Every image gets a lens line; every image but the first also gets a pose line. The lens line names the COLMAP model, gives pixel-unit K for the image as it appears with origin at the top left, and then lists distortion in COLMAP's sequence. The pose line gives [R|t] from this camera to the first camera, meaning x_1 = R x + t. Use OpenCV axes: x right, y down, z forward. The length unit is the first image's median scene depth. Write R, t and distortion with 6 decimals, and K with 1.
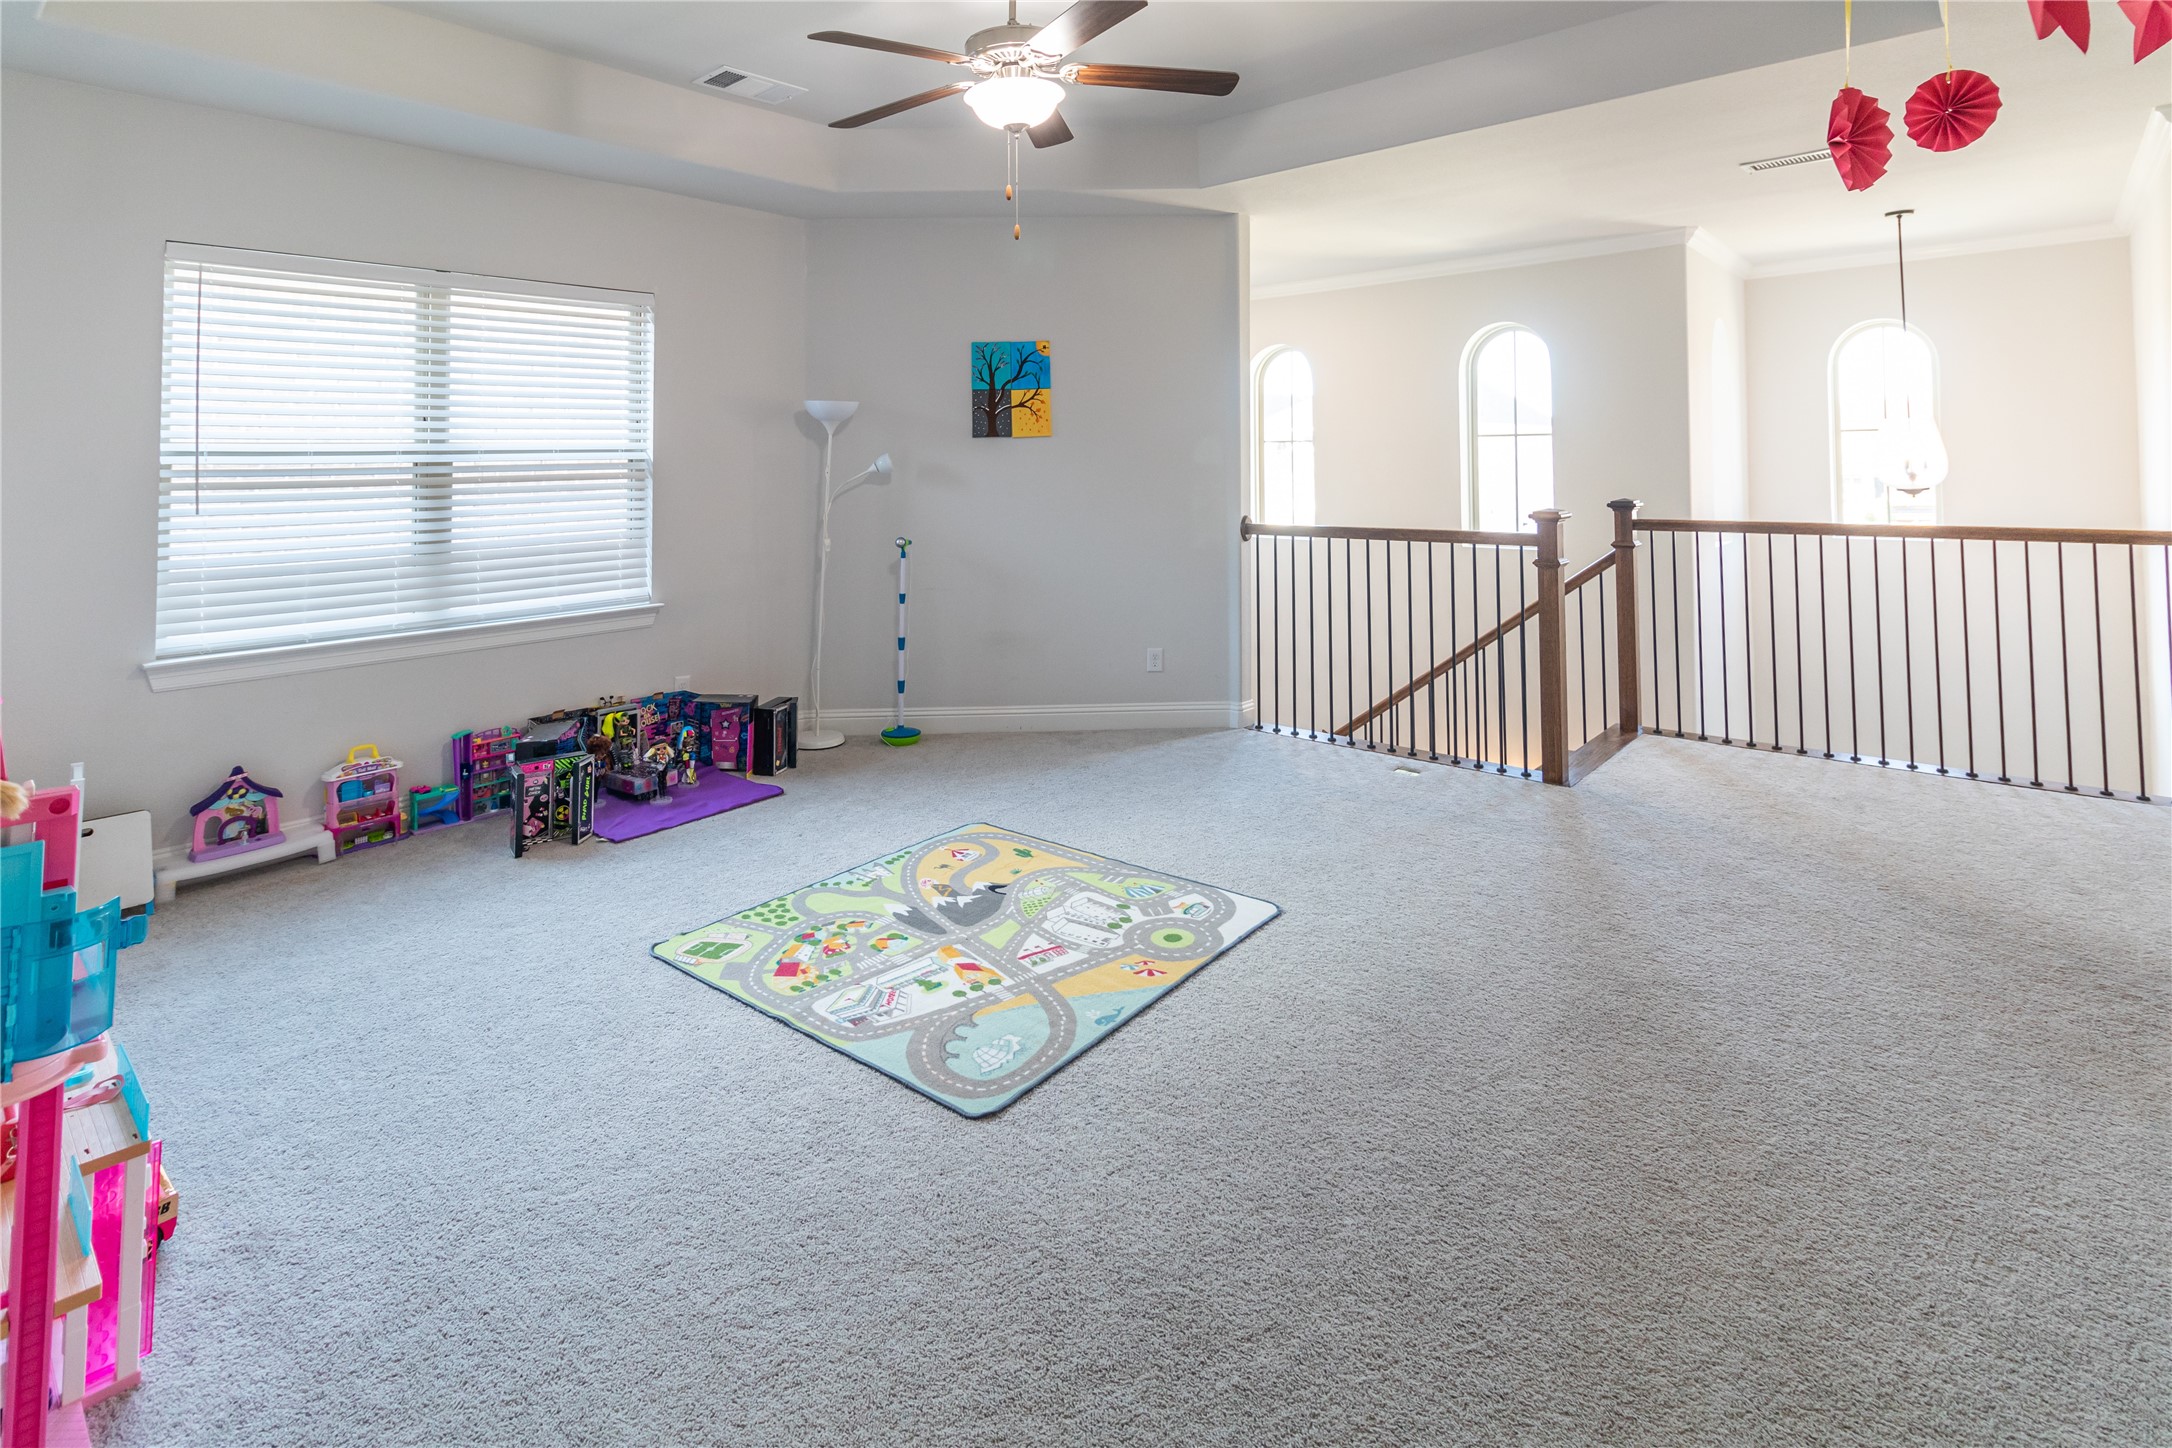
lens RADIAL K [[956.4, 0, 1083.0], [0, 956.4, 455.7], [0, 0, 1]] dist [-0.000436, 0.000036]
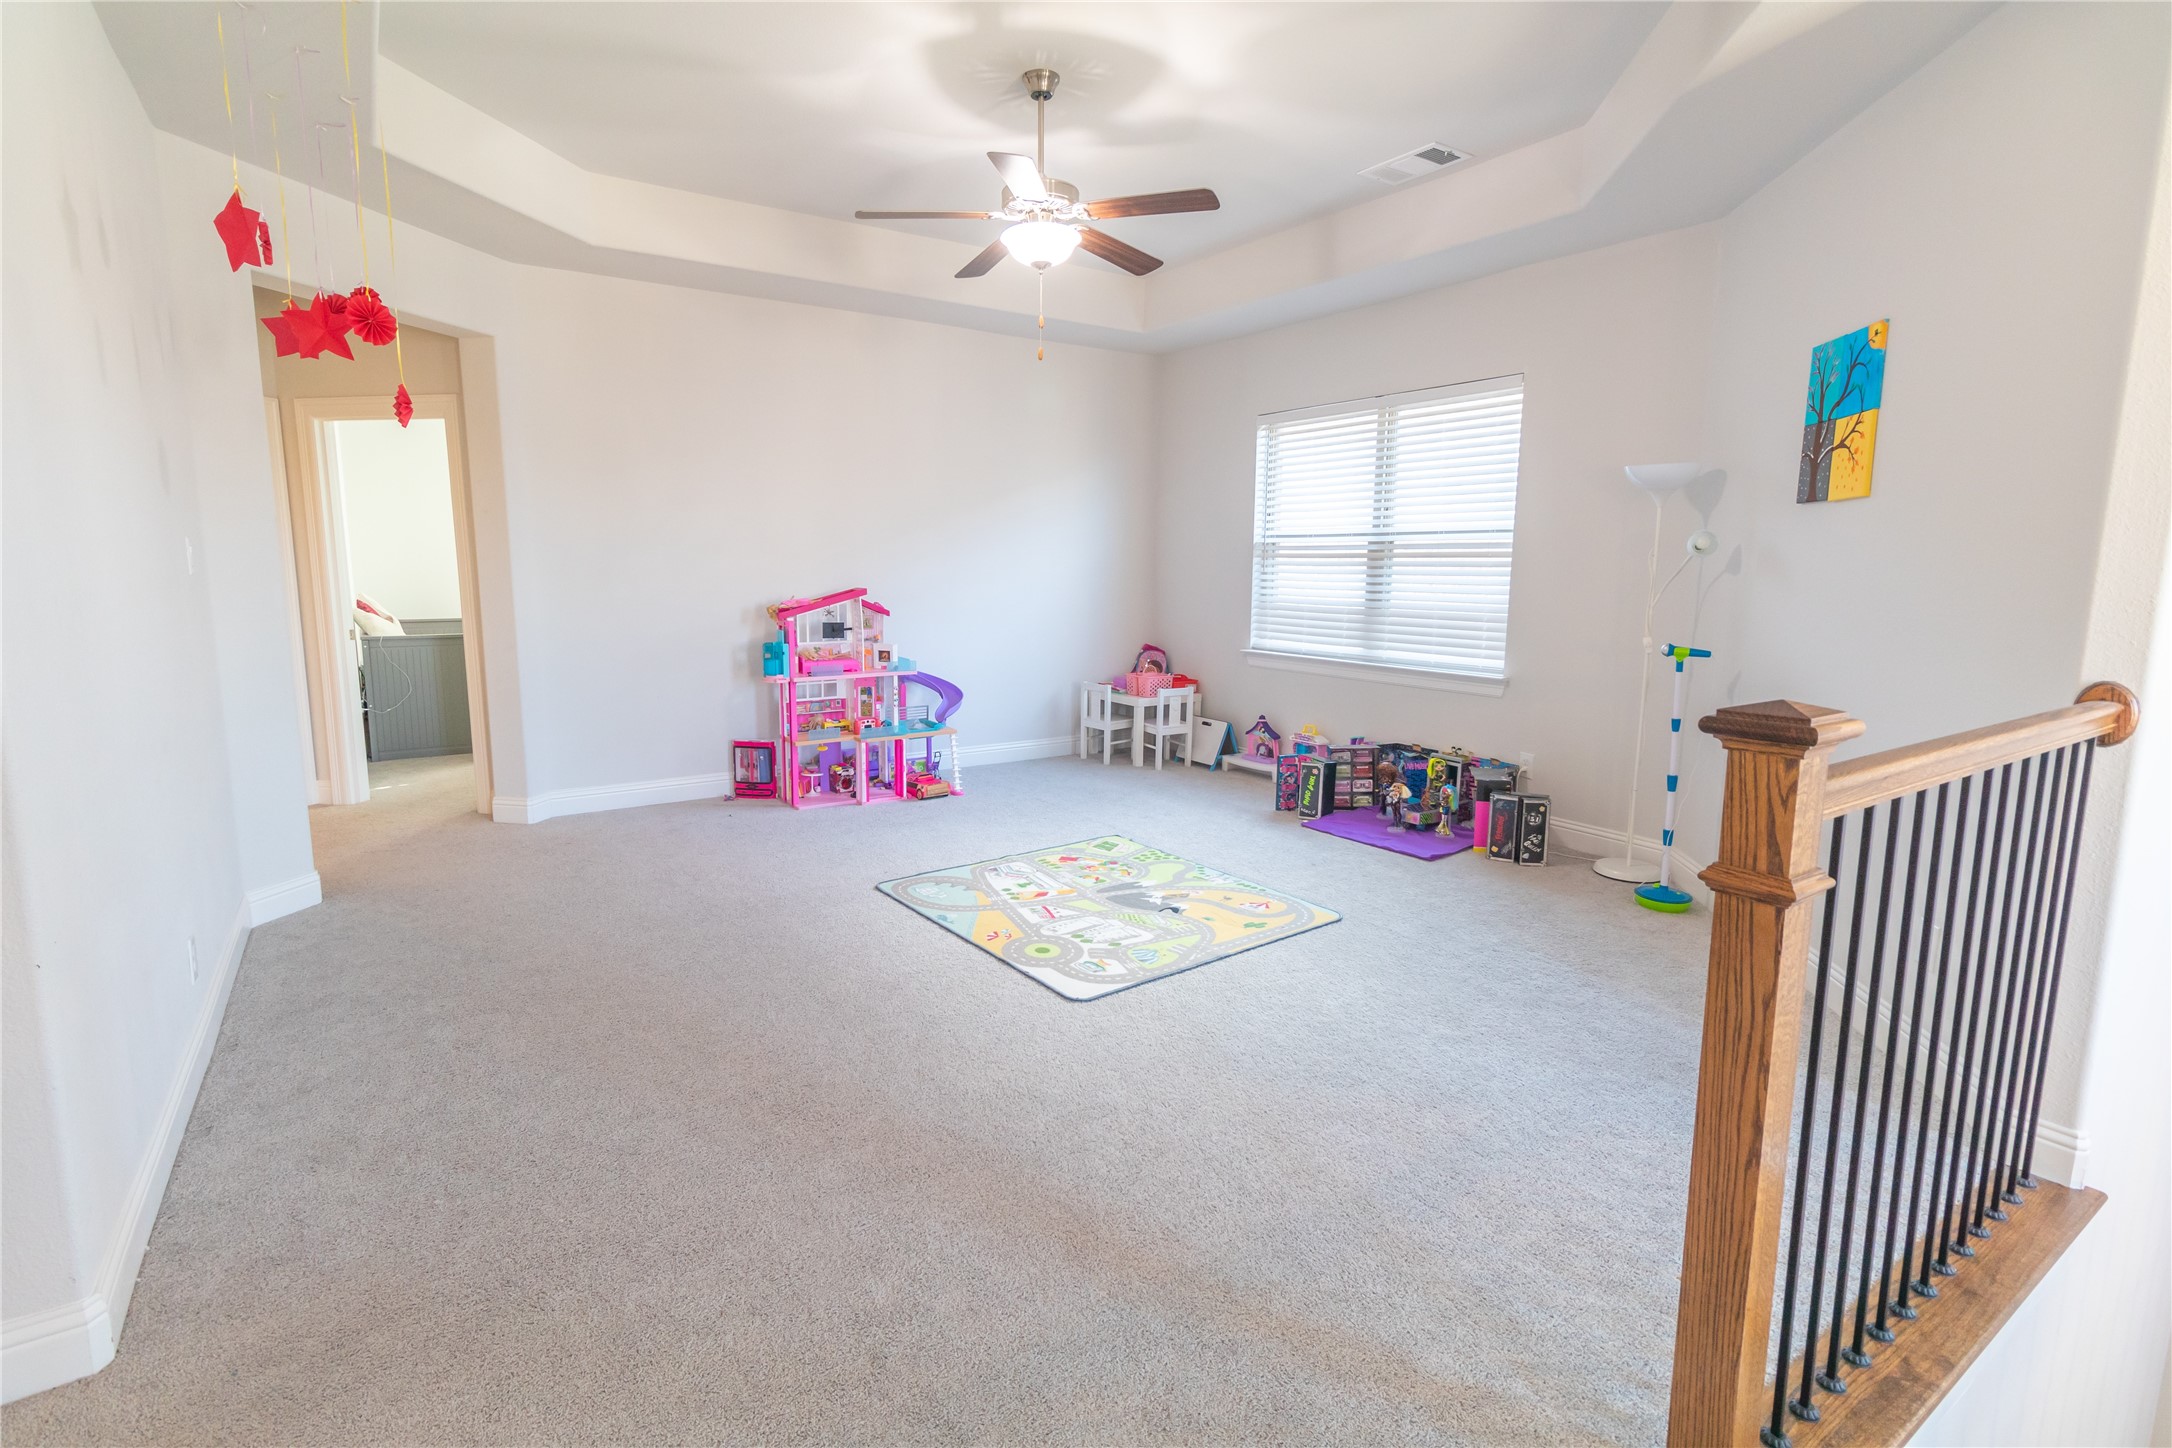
lens RADIAL K [[1008.8, 0, 1077.6], [0, 1008.8, 701.8], [0, 0, 1]] dist [0.000120, 0.001283]
pose [[-0.183312, 0.155738, -0.970640, 0.832885], [0.004673, 0.987498, 0.157561, 0.003894], [0.983044, 0.024347, -0.181748, 0.843667]]
